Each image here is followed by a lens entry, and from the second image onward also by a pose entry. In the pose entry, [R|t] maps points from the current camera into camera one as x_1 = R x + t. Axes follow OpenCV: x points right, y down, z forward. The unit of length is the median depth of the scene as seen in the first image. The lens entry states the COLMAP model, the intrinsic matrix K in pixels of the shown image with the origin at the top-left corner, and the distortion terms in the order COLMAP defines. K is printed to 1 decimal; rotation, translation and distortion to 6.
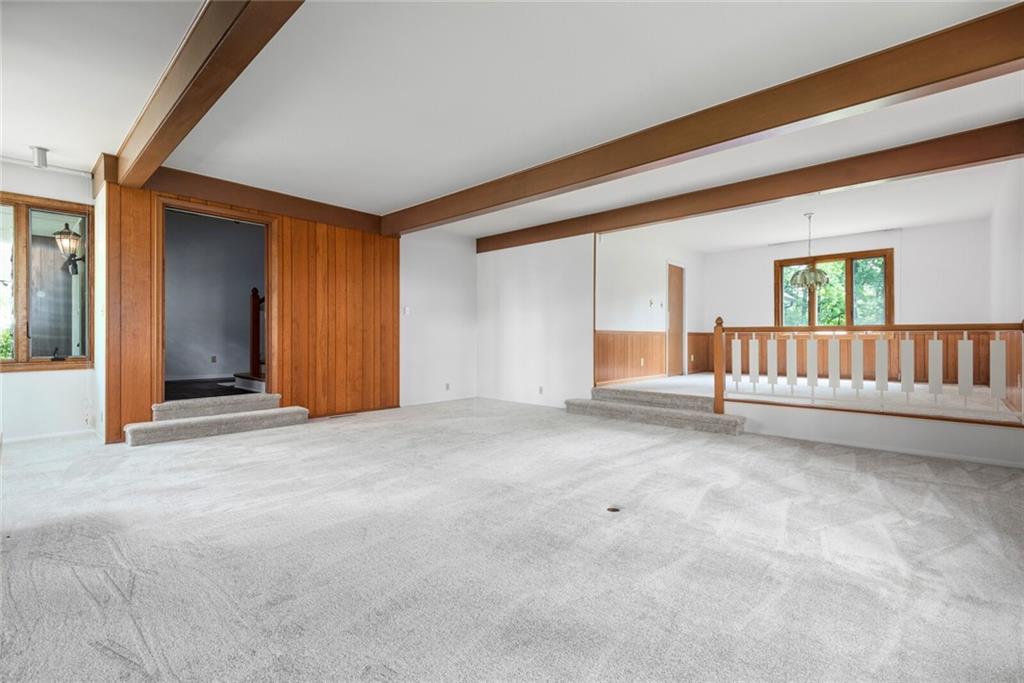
lens RADIAL K [[456.8, 0, 510.3], [0, 456.8, 335.4], [0, 0, 1]] dist [0.019167, -0.001804]
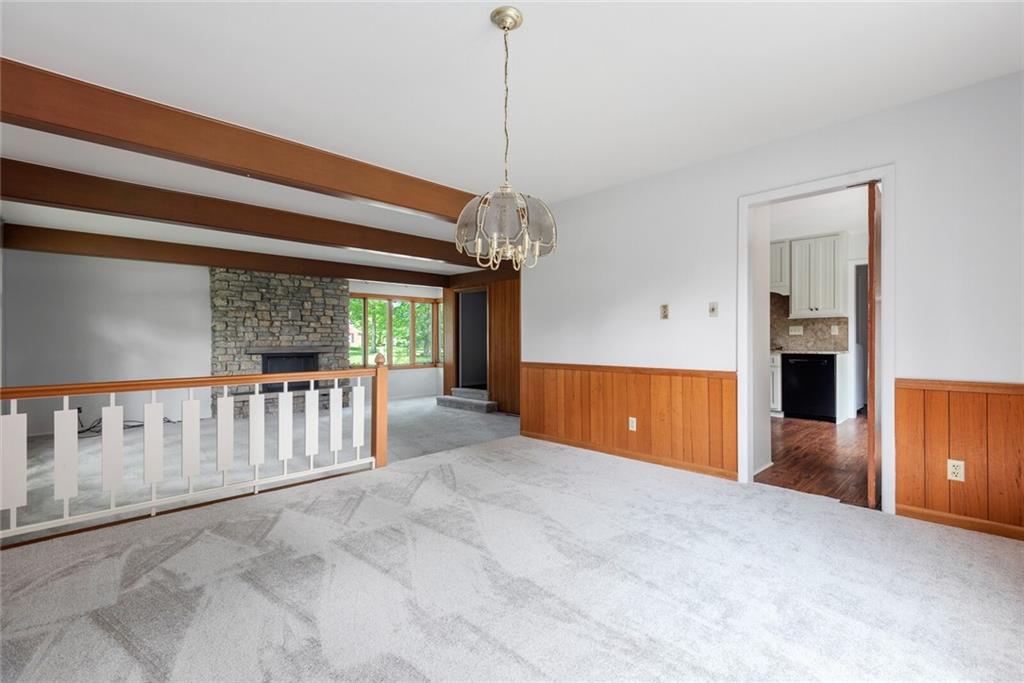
lens RADIAL K [[456.8, 0, 520.0], [0, 456.8, 338.2], [0, 0, 1]] dist [0.019167, -0.001804]
pose [[-0.036165, -0.007209, -0.999320, 1.040247], [0.005861, 0.999955, -0.007426, -0.048522], [0.999329, -0.006125, -0.036122, 1.101769]]
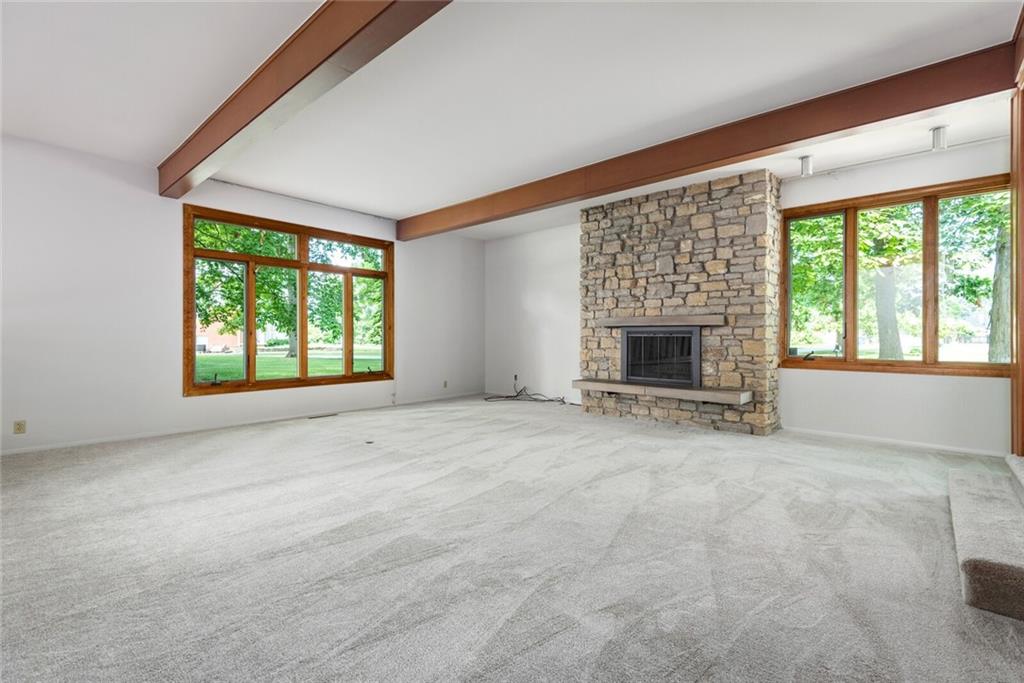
lens RADIAL K [[456.8, 0, 522.4], [0, 456.8, 335.0], [0, 0, 1]] dist [0.019167, -0.001804]
pose [[-0.999735, -0.009300, -0.021078, -0.126547], [-0.009136, 0.999927, -0.007870, 0.011122], [0.021150, -0.007675, -0.999747, 1.232515]]
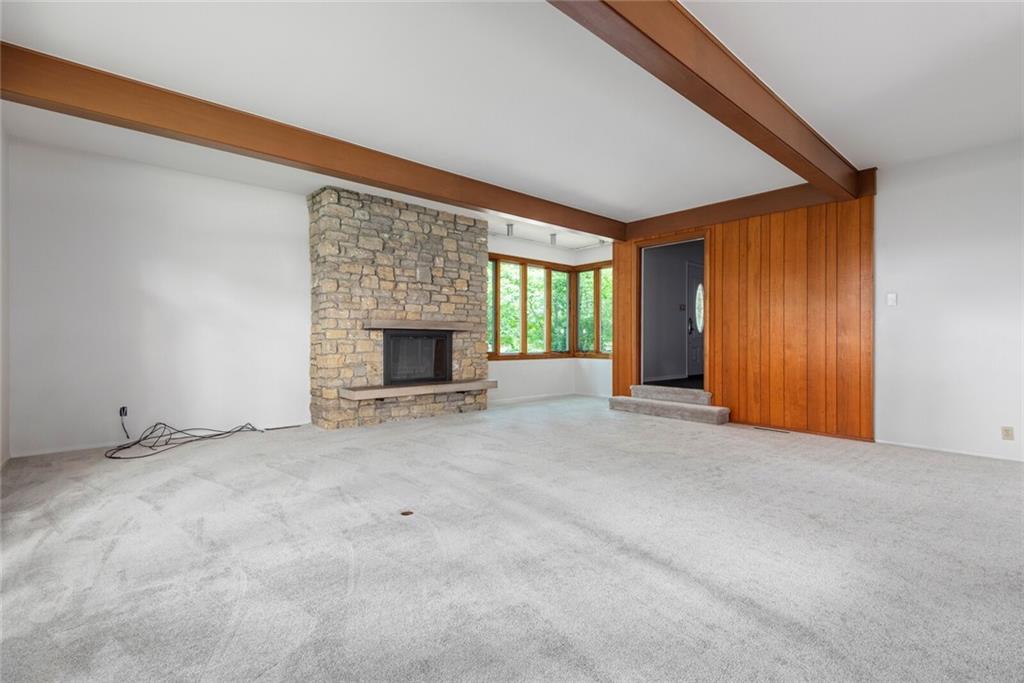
lens RADIAL K [[456.8, 0, 519.1], [0, 456.8, 335.4], [0, 0, 1]] dist [0.019167, -0.001804]
pose [[-0.088154, -0.015021, -0.995994, 0.564463], [-0.001351, 0.999887, -0.014960, 0.010322], [0.996106, 0.000027, -0.088164, 0.612877]]
